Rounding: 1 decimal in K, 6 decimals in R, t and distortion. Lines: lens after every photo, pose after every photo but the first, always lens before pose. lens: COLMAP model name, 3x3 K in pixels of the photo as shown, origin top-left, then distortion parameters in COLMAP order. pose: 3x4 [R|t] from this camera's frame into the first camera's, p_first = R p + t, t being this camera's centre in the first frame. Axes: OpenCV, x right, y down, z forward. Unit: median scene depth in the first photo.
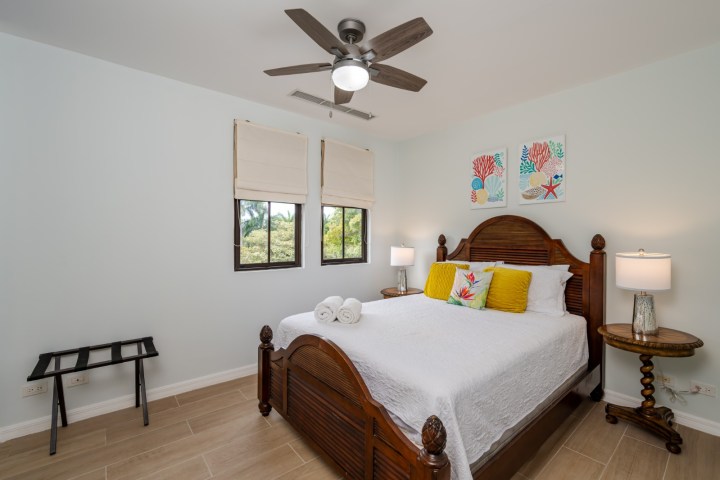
lens RADIAL K [[313.3, 0, 359.4], [0, 313.3, 241.0], [0, 0, 1]] dist [-0.002615, 0.000042]
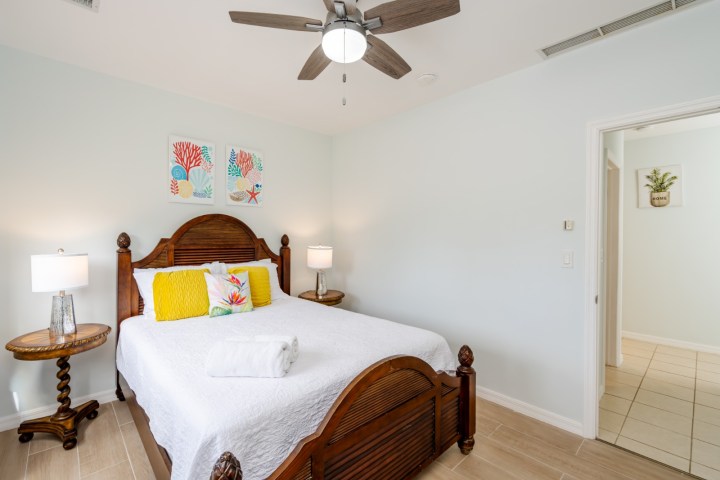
lens RADIAL K [[313.3, 0, 357.9], [0, 313.3, 236.7], [0, 0, 1]] dist [-0.002615, 0.000042]
pose [[-0.046700, -0.004470, 0.998899, -0.545991], [0.009208, 0.999946, 0.004905, -0.013408], [-0.998867, 0.009427, -0.046656, 0.641294]]
